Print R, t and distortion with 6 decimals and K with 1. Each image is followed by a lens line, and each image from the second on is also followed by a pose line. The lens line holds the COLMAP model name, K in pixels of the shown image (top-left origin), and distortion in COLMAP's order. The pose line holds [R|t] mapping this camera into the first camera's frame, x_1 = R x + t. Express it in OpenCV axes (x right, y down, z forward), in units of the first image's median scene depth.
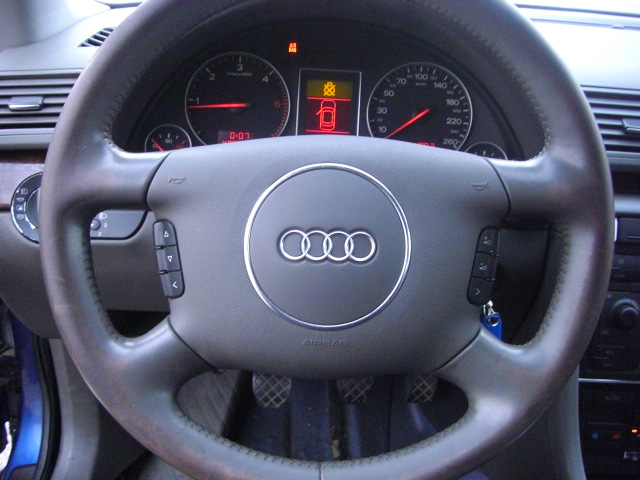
lens RADIAL K [[718.7, 0, 321.3], [0, 718.7, 239.4], [0, 0, 1]] dist [-0.139798, 0.000000]
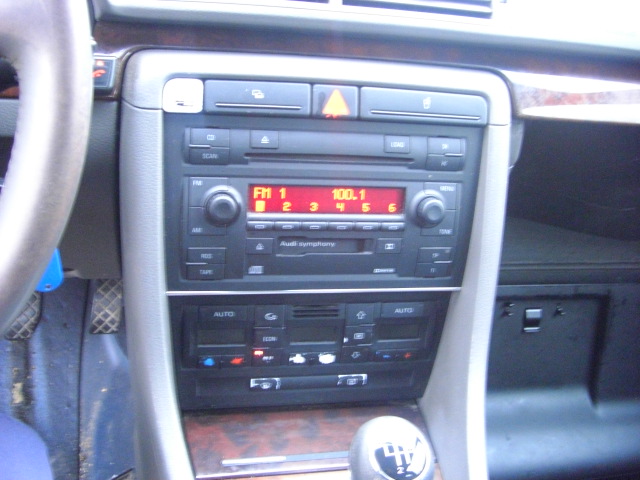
lens RADIAL K [[718.7, 0, 318.3], [0, 718.7, 237.1], [0, 0, 1]] dist [-0.139798, 0.000000]
pose [[0.967443, -0.055107, 0.247019, 0.298383], [0.032352, 0.994928, 0.095250, 0.060657], [-0.251015, -0.084157, 0.964318, 0.173856]]
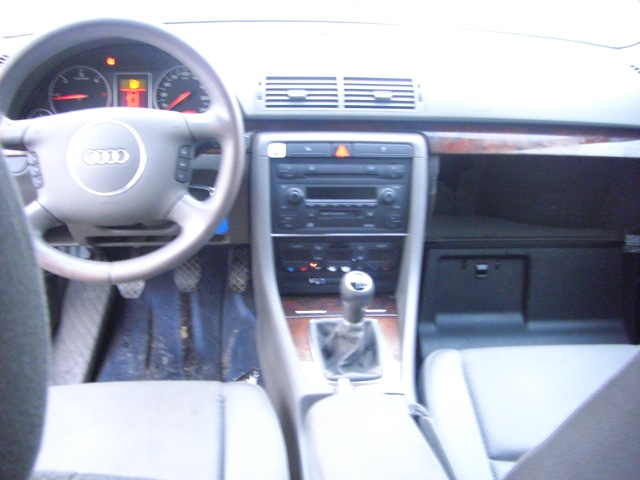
lens RADIAL K [[718.7, 0, 317.2], [0, 718.7, 238.0], [0, 0, 1]] dist [-0.139798, 0.000000]
pose [[0.992952, -0.064737, 0.099276, 0.263978], [0.063182, 0.997826, 0.018733, 0.161351], [-0.100273, -0.012329, 0.994884, -0.771417]]
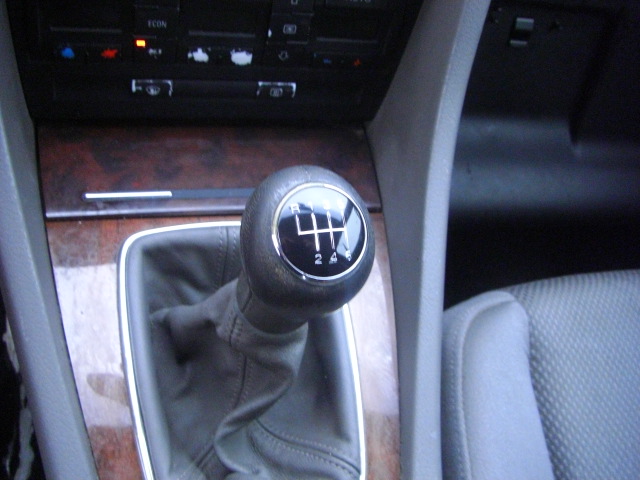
lens RADIAL K [[718.7, 0, 303.5], [0, 718.7, 227.1], [0, 0, 1]] dist [-0.139798, 0.000000]
pose [[0.962440, -0.083549, 0.258320, 0.389481], [-0.053239, 0.874919, 0.481334, 0.117405], [-0.266224, -0.477008, 0.837609, 0.389212]]
